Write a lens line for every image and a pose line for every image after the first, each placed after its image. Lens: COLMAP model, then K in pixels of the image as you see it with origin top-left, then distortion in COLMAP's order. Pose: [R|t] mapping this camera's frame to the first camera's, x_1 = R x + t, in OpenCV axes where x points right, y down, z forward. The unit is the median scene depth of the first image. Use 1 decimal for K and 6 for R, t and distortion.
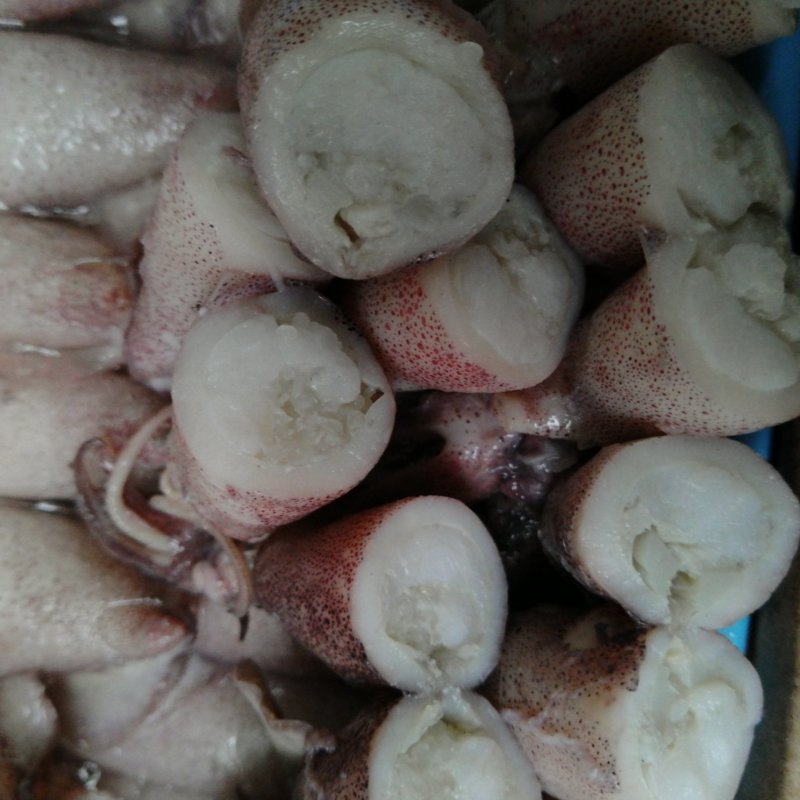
lens RADIAL K [[899.9, 0, 456.4], [0, 899.9, 399.5], [0, 0, 1]] dist [0.007595, -0.323495]
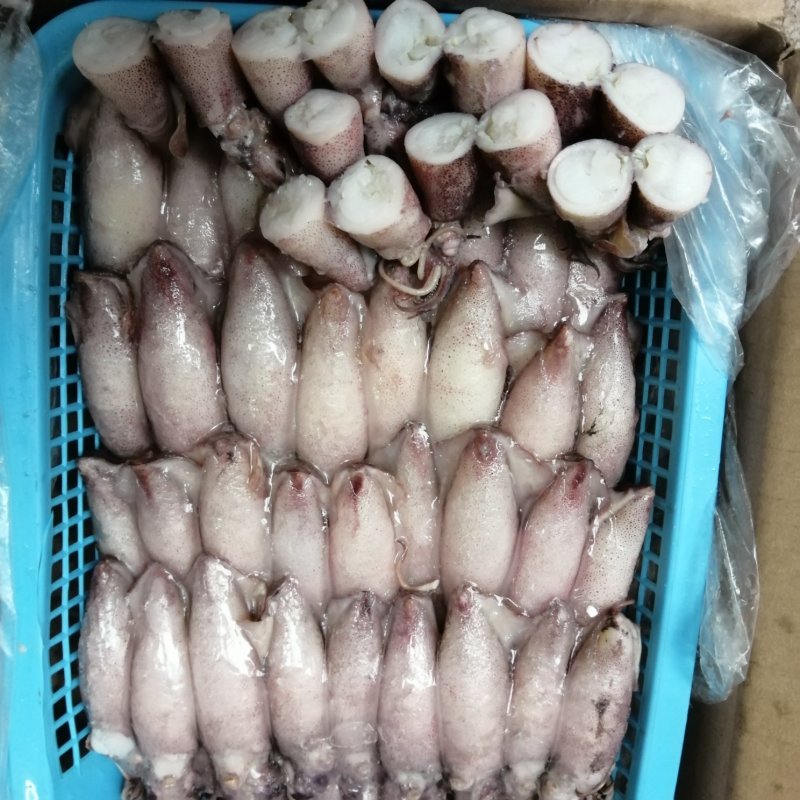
lens RADIAL K [[873.9, 0, 400.0], [0, 873.9, 400.0], [0, 0, 1]] dist [0.053069, -0.299737]
pose [[-0.042564, -0.992374, -0.115683, -0.477760], [0.998405, -0.037951, -0.041794, 0.175746], [0.037085, -0.117278, 0.992407, -1.625530]]
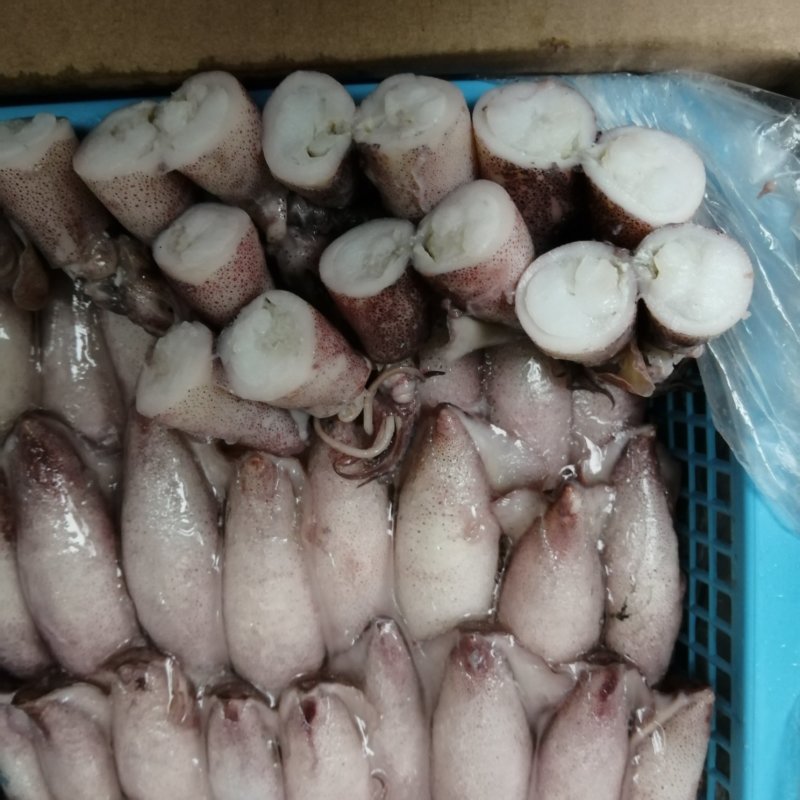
lens RADIAL K [[873.9, 0, 400.0], [0, 873.9, 400.0], [0, 0, 1]] dist [0.053069, -0.299737]
pose [[-0.125385, -0.990256, -0.060602, -0.217974], [0.987055, -0.118356, -0.108229, 0.450495], [0.100002, -0.073388, 0.992277, -0.850894]]
